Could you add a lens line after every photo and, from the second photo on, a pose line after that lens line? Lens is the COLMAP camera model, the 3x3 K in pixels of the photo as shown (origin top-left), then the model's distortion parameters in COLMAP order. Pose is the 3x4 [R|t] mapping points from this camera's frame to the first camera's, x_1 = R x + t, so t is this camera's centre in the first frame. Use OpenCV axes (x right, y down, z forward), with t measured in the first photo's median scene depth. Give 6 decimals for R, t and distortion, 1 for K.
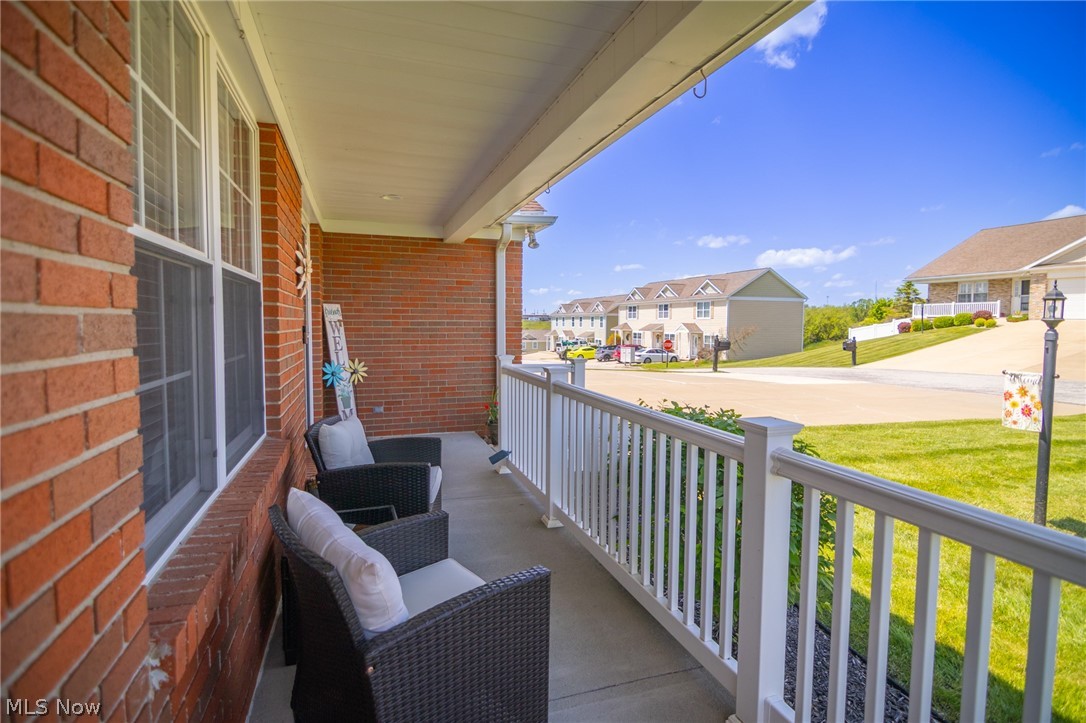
lens RADIAL K [[558.9, 0, 542.6], [0, 558.9, 352.8], [0, 0, 1]] dist [0.023266, -0.019426]
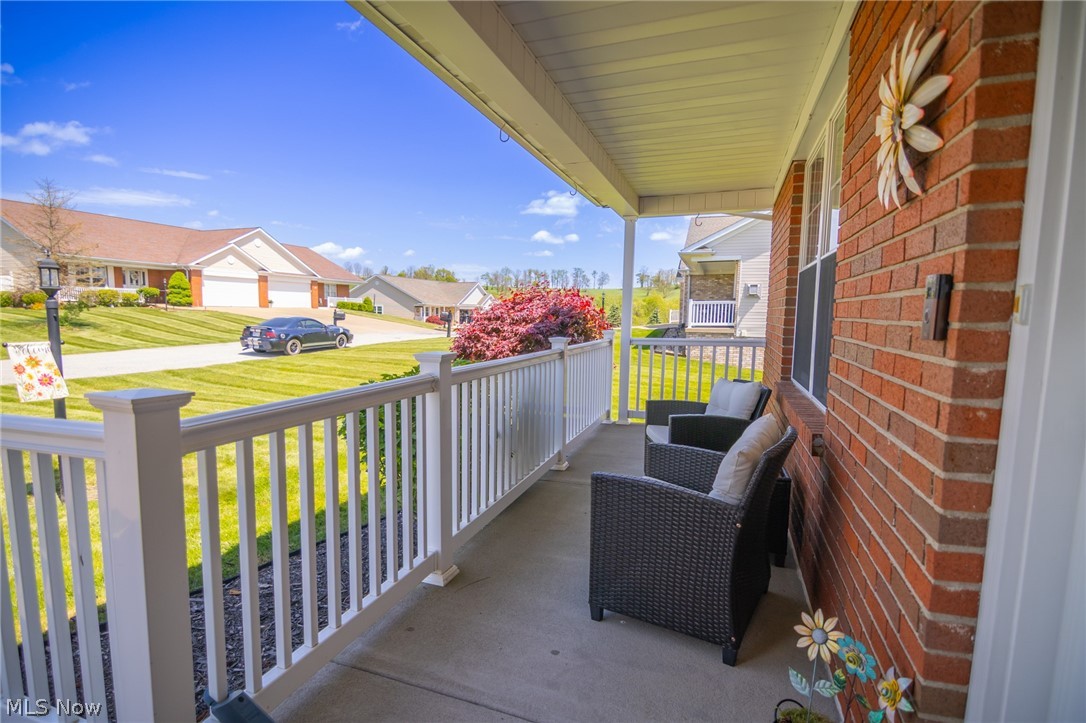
lens RADIAL K [[547.8, 0, 520.5], [0, 547.8, 365.0], [0, 0, 1]] dist [0.015345, -0.019747]
pose [[-0.779135, -0.066397, 0.623330, -0.398704], [0.022483, 0.990775, 0.133639, -0.034127], [-0.626453, 0.118138, -0.770454, 1.237699]]
